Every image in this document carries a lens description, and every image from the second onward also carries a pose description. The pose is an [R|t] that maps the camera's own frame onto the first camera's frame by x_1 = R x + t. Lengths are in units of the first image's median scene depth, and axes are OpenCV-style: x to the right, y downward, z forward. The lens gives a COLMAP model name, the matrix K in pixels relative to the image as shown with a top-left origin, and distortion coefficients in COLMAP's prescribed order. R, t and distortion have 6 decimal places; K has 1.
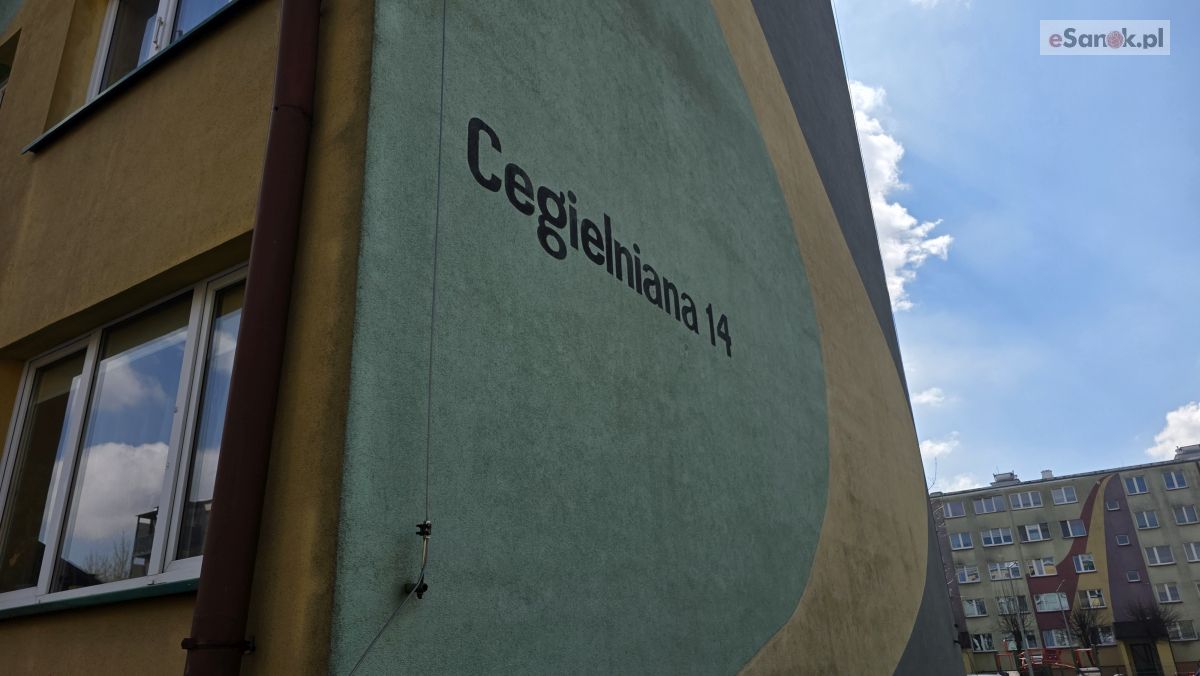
lens RADIAL K [[812.9, 0, 611.8], [0, 812.9, 341.3], [0, 0, 1]] dist [0.080248, -0.083561]
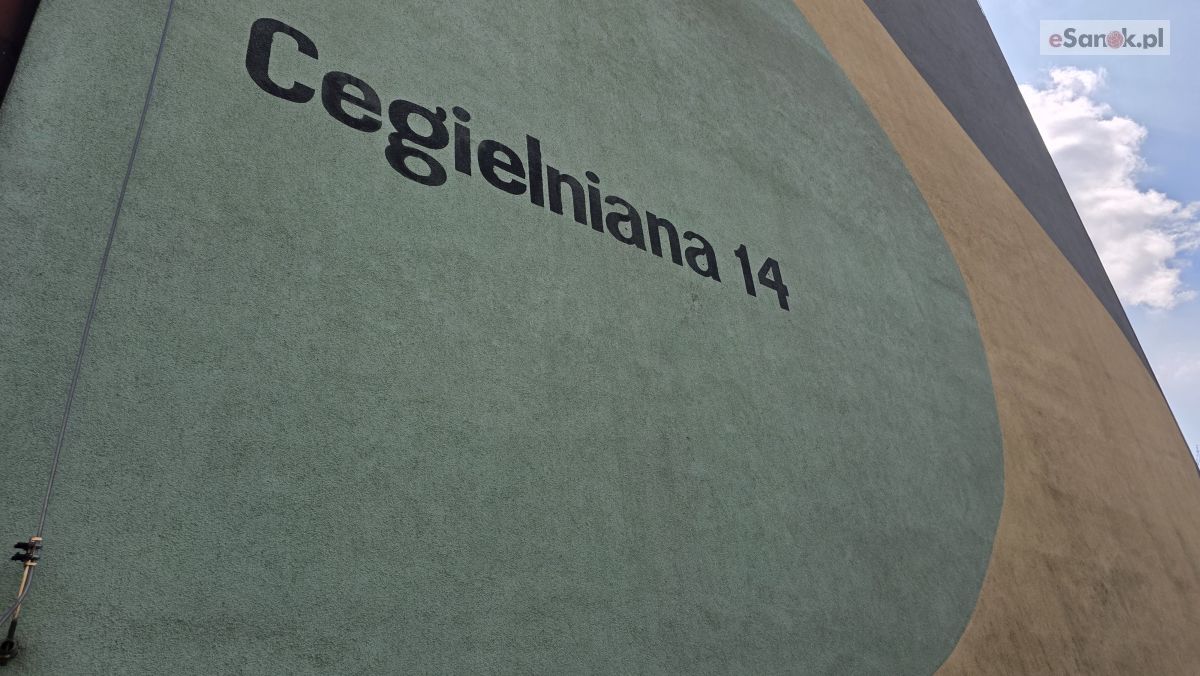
lens RADIAL K [[812.9, 0, 611.8], [0, 812.9, 341.3], [0, 0, 1]] dist [0.080248, -0.083561]
pose [[0.945823, -0.195014, -0.259591, 0.224170], [0.168453, 0.978239, -0.121130, 0.134794], [0.277564, 0.070838, 0.958092, 0.310469]]
